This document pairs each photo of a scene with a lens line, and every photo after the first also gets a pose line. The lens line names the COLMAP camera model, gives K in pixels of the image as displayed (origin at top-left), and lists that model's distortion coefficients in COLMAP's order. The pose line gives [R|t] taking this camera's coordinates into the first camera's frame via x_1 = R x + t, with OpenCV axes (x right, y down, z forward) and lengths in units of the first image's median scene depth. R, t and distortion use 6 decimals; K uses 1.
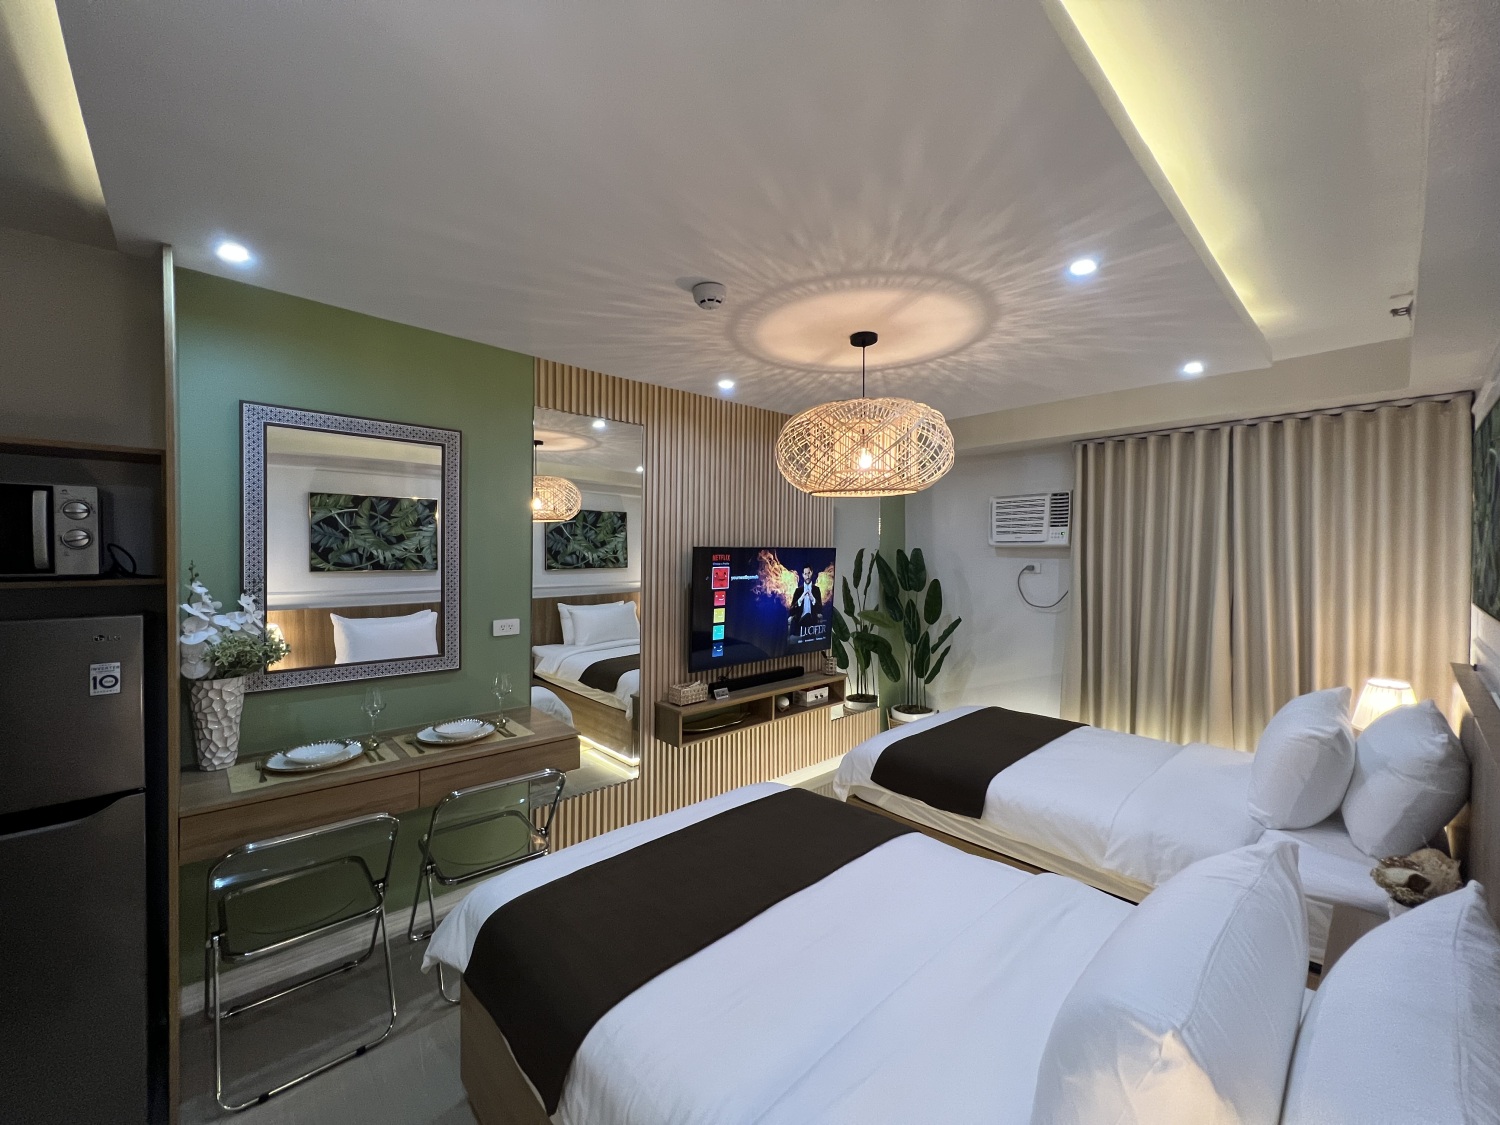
lens RADIAL K [[600.1, 0, 746.1], [0, 600.1, 565.6], [0, 0, 1]] dist [0.000920, -0.000010]
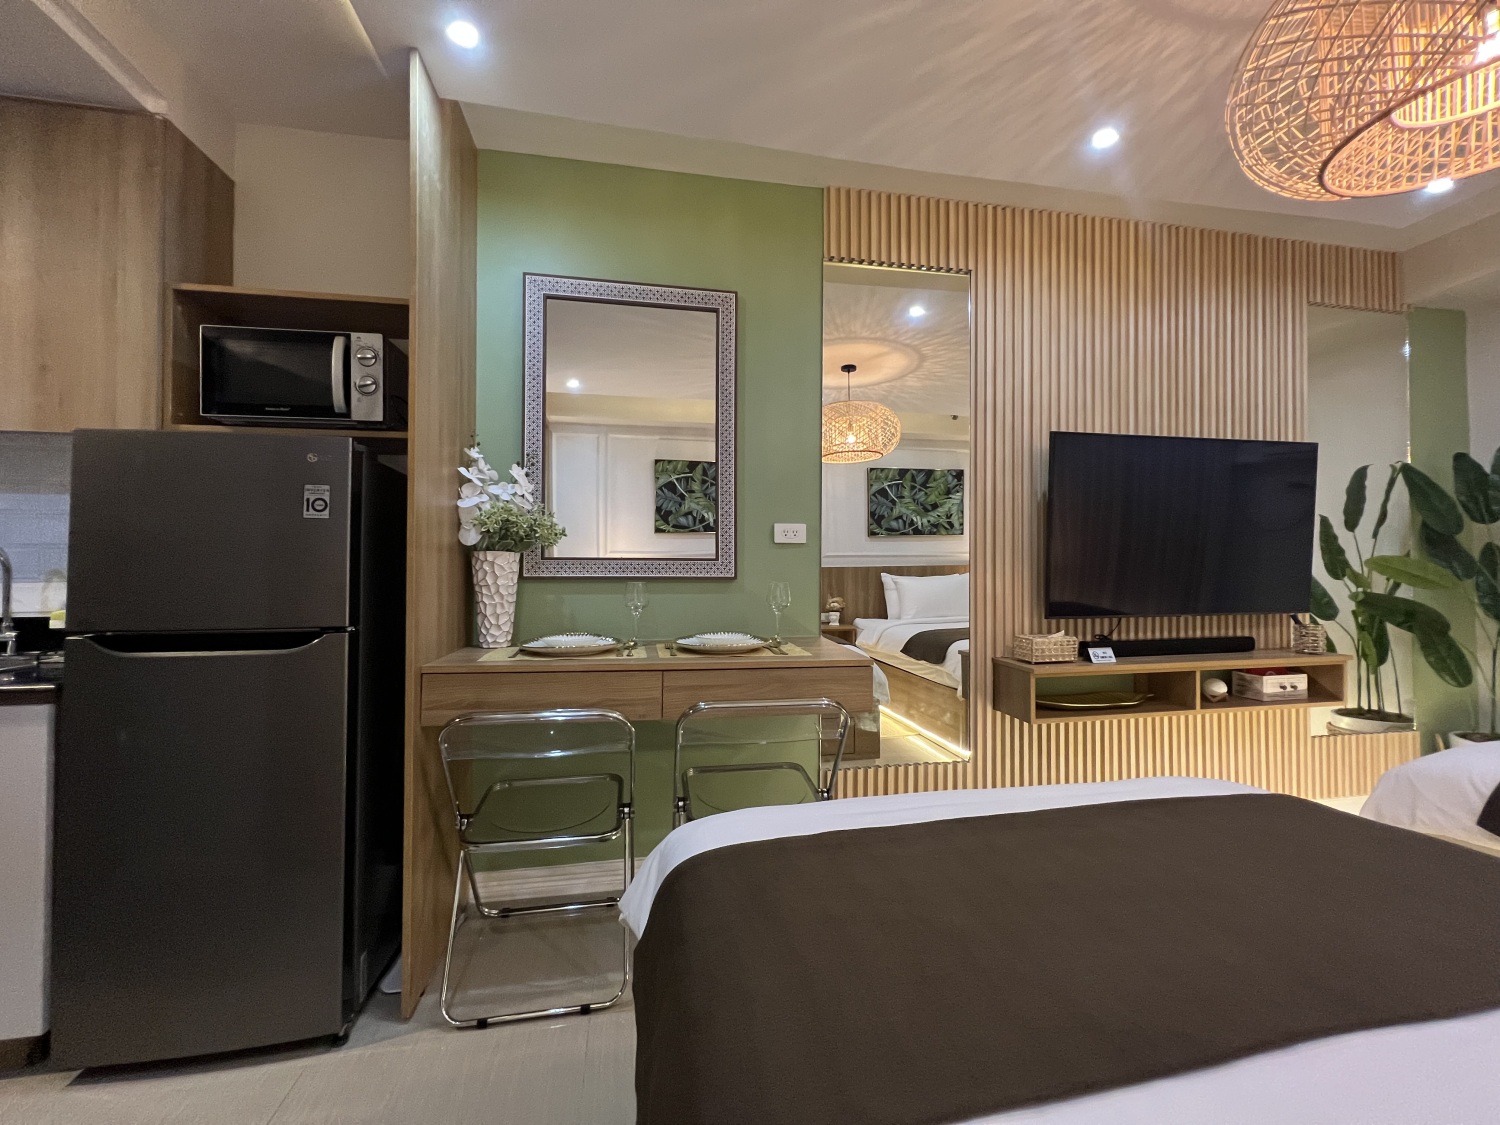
lens RADIAL K [[600.1, 0, 746.1], [0, 600.1, 565.6], [0, 0, 1]] dist [0.000920, -0.000010]
pose [[0.847208, -0.015061, -0.531048, -0.020437], [-0.002473, 0.999475, -0.032292, 0.140109], [0.531256, 0.028672, 0.846726, 0.238587]]
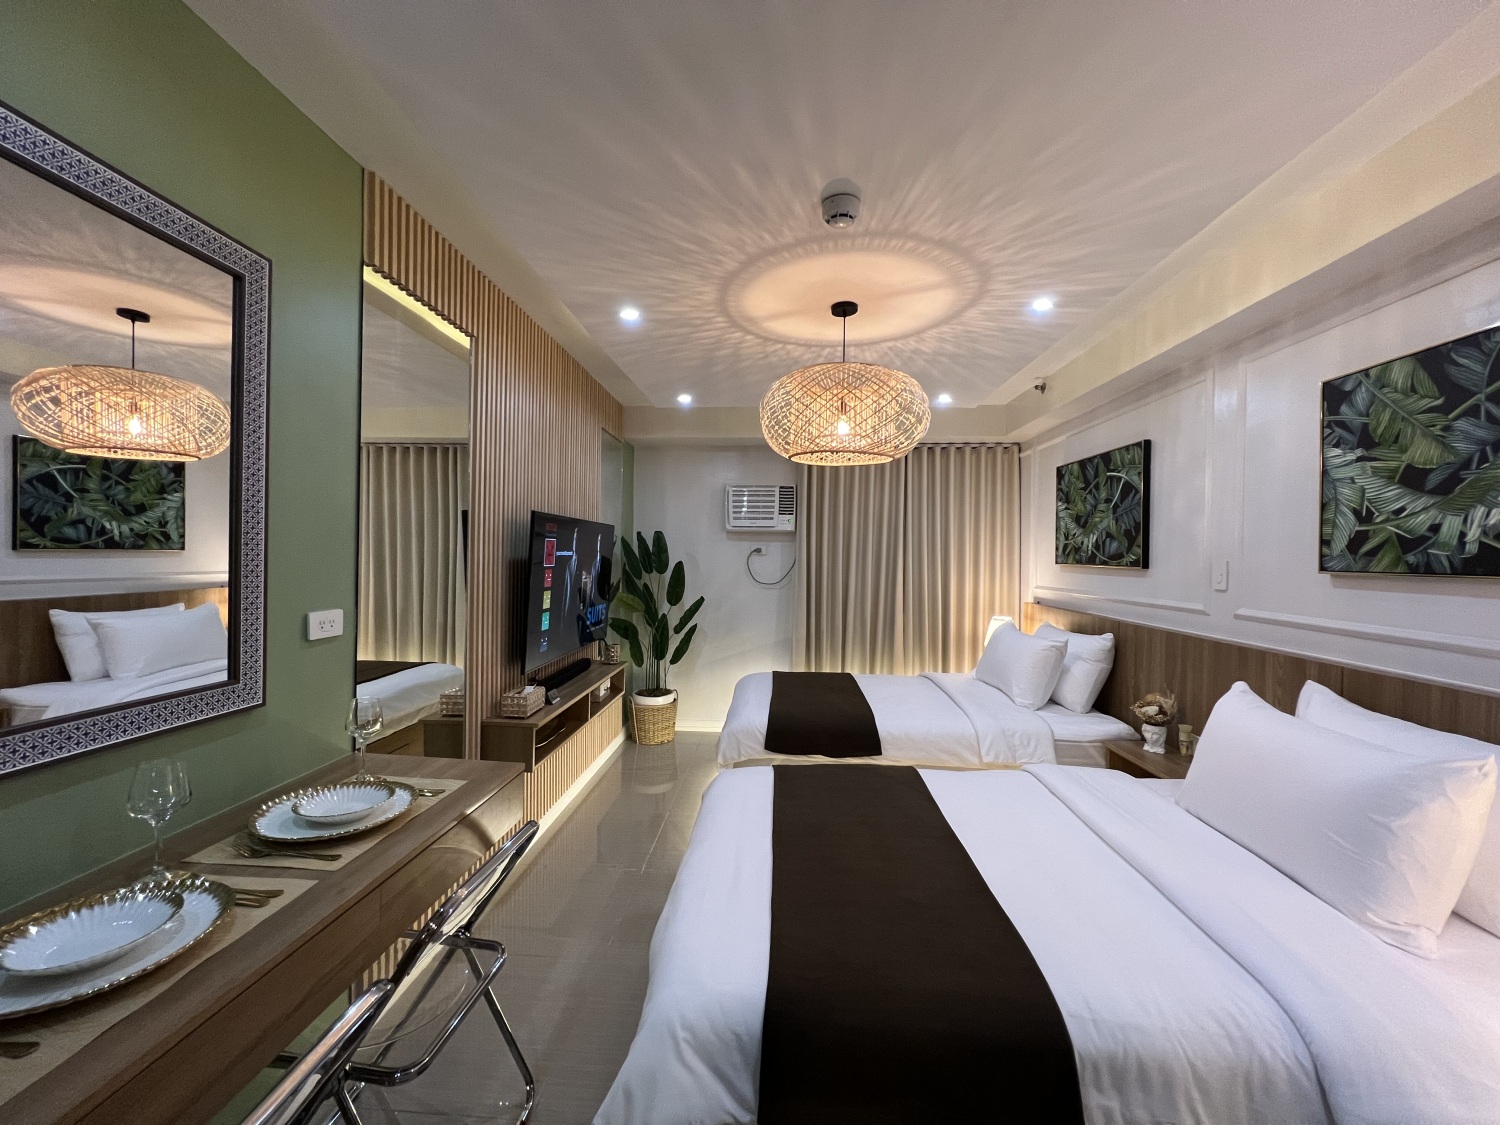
lens RADIAL K [[600.1, 0, 746.1], [0, 600.1, 565.6], [0, 0, 1]] dist [0.000920, -0.000010]
pose [[0.712586, -0.002240, 0.701581, -0.418536], [0.001885, 0.999997, 0.001278, 0.038712], [-0.701582, 0.000411, 0.712588, 0.249689]]
